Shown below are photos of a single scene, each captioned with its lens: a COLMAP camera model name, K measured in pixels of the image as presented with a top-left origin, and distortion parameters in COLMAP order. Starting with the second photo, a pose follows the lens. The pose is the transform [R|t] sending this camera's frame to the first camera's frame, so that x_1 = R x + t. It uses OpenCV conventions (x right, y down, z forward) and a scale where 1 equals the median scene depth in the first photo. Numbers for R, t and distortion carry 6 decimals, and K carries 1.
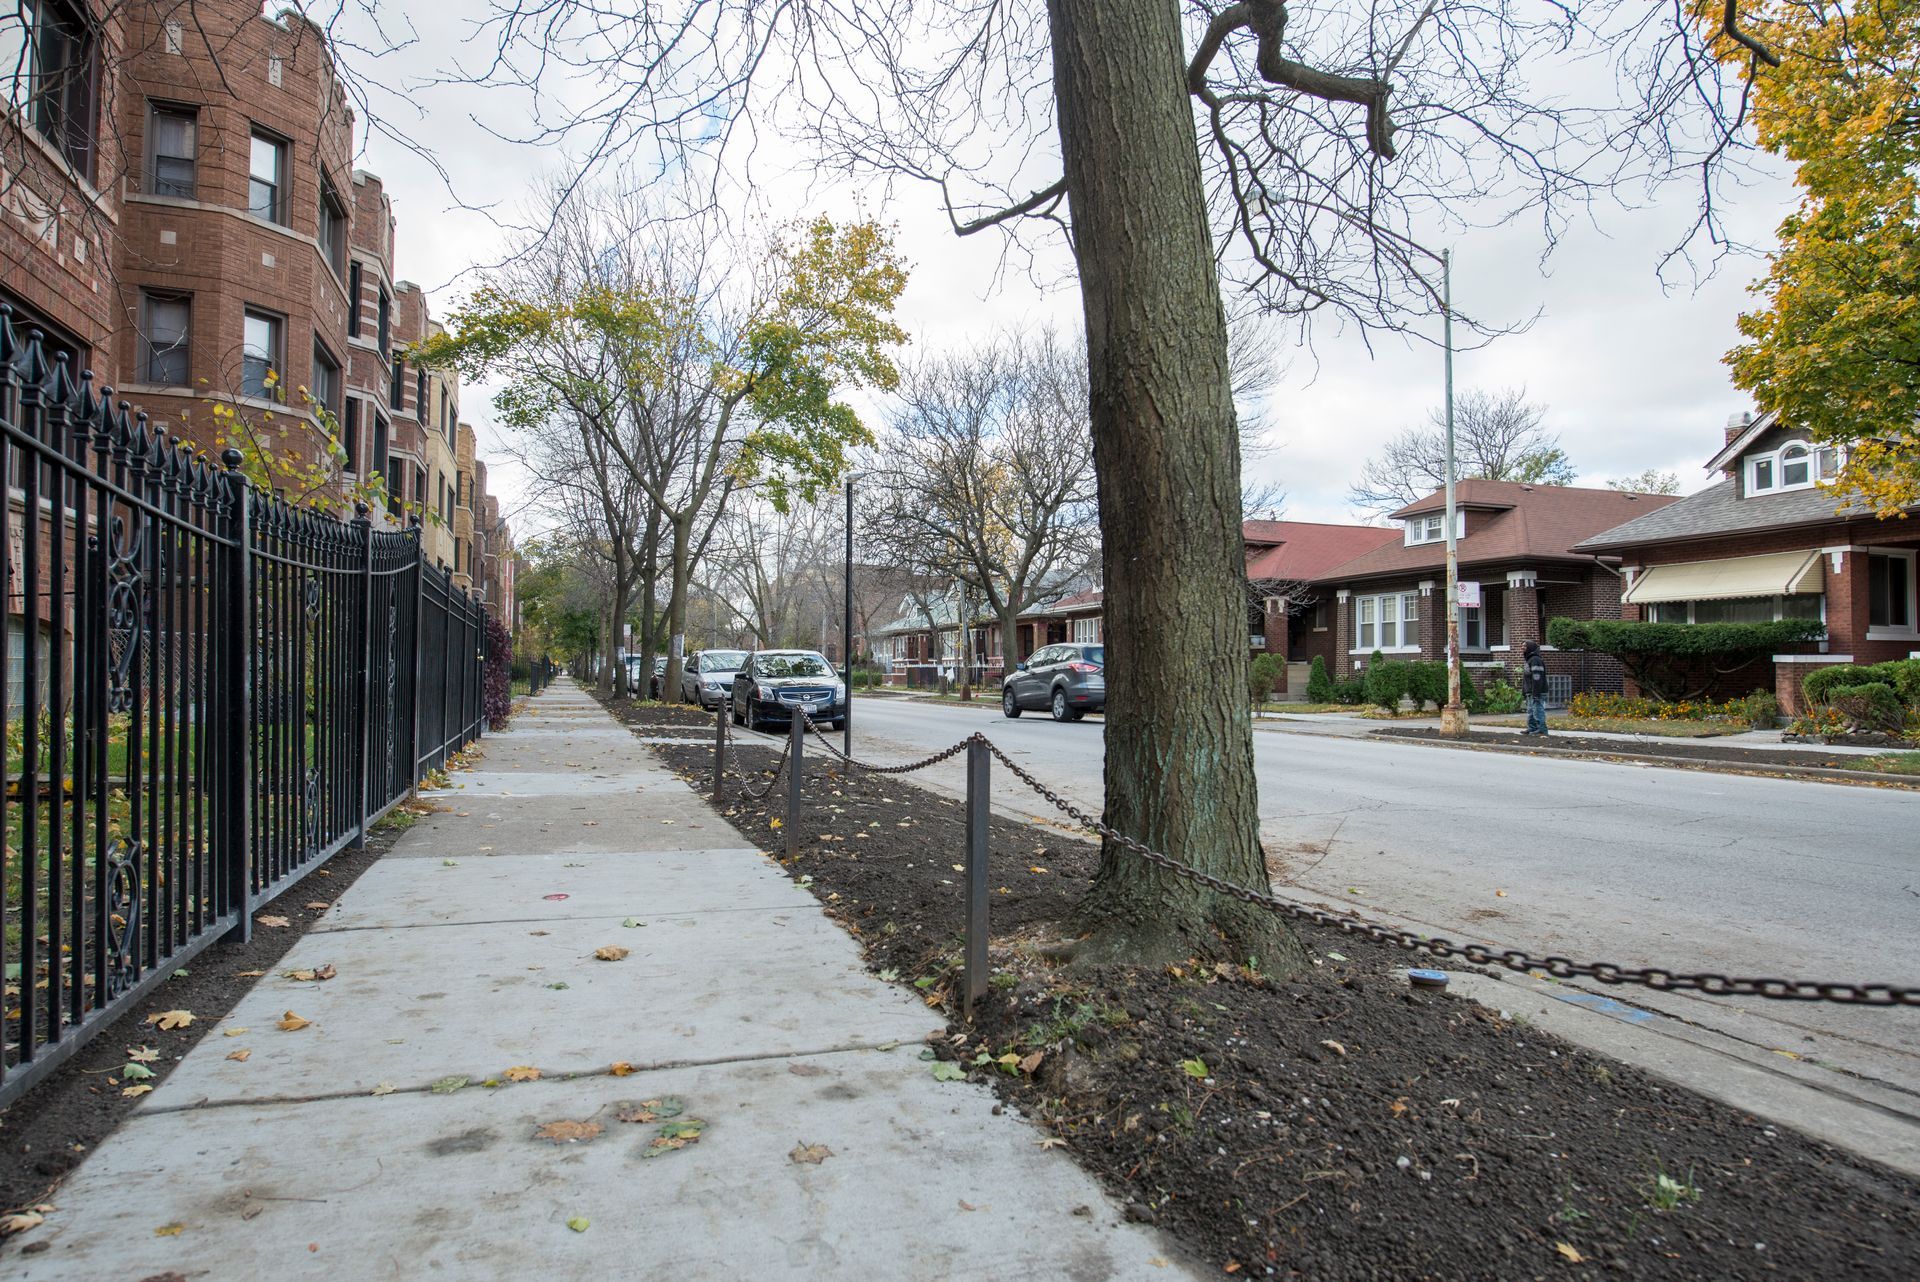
lens RADIAL K [[1087.6, 0, 960.0], [0, 1087.6, 641.0], [0, 0, 1]] dist [-0.001528, -0.001051]
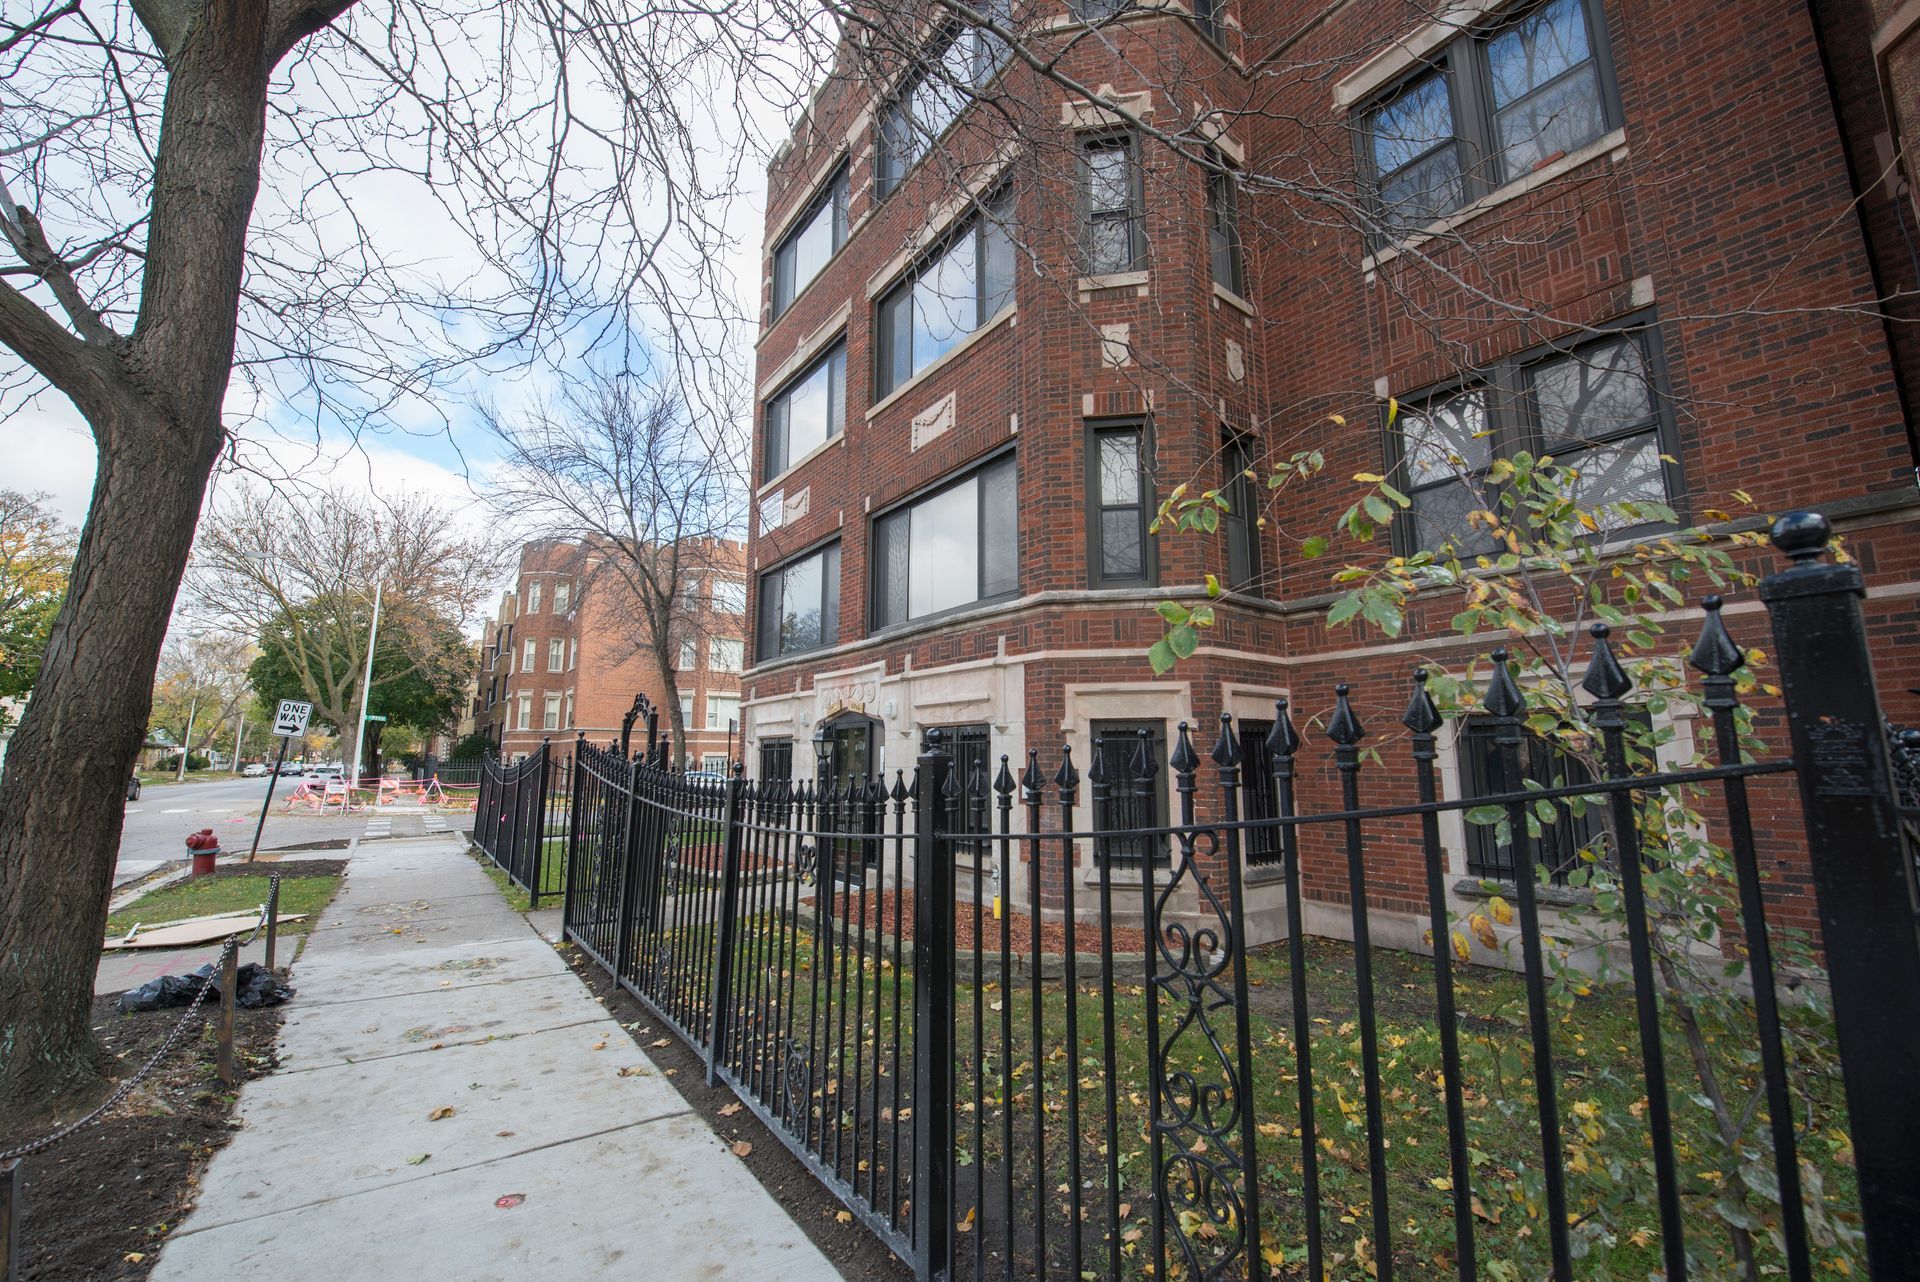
lens RADIAL K [[766.5, 0, 955.3], [0, 766.5, 642.5], [0, 0, 1]] dist [-0.014339, -0.002858]
pose [[-0.960663, -0.050315, -0.273121, -2.263573], [0.001712, 0.982360, -0.186994, -0.467197], [0.277711, -0.180106, -0.943630, 7.593600]]
